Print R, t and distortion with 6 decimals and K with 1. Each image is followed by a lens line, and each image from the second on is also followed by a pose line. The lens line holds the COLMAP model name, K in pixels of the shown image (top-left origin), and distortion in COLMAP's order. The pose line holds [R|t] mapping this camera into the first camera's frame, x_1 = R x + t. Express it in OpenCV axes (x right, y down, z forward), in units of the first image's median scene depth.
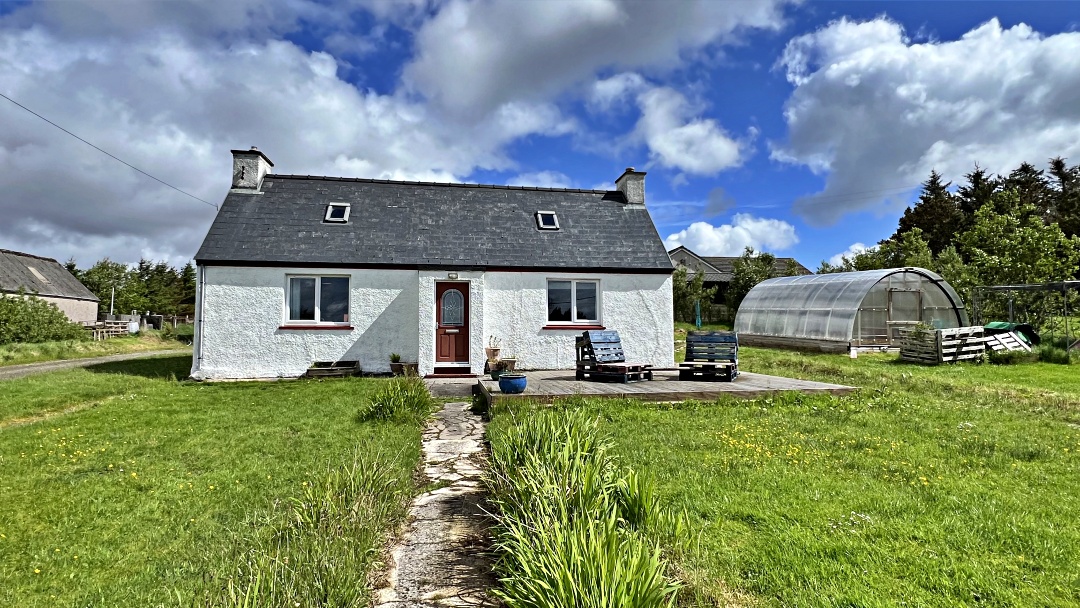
lens RADIAL K [[564.5, 0, 539.5], [0, 564.5, 307.1], [0, 0, 1]] dist [-0.005983, -0.000914]
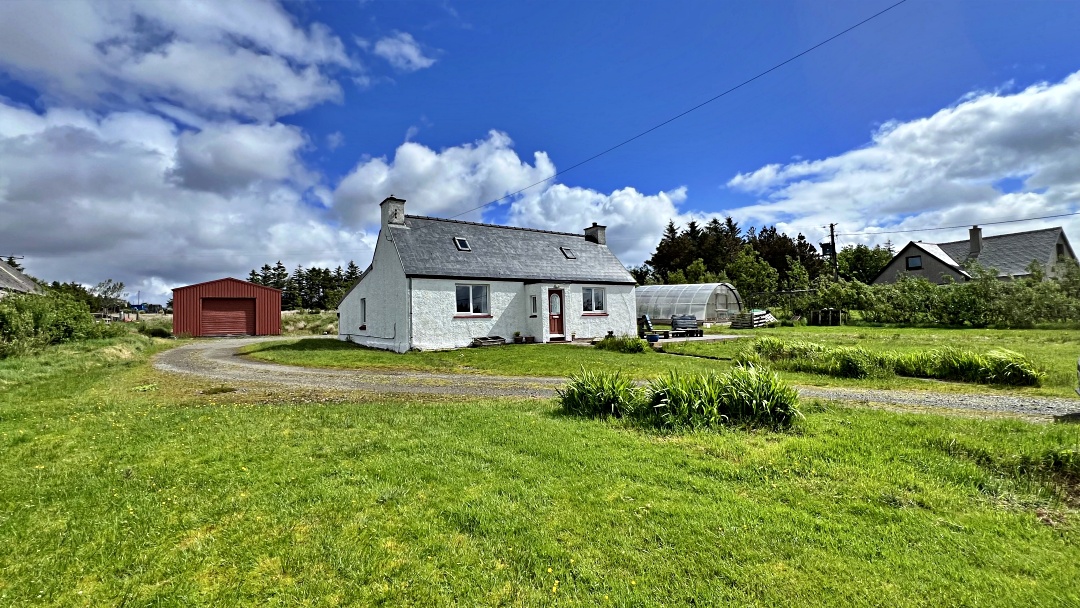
lens RADIAL K [[456.2, 0, 540.6], [0, 456.2, 301.4], [0, 0, 1]] dist [-0.002275, -0.000035]
pose [[0.912428, -0.003745, 0.409221, -0.754928], [0.003009, 0.999992, 0.002443, -0.010403], [-0.409227, -0.000998, 0.912432, -0.282298]]
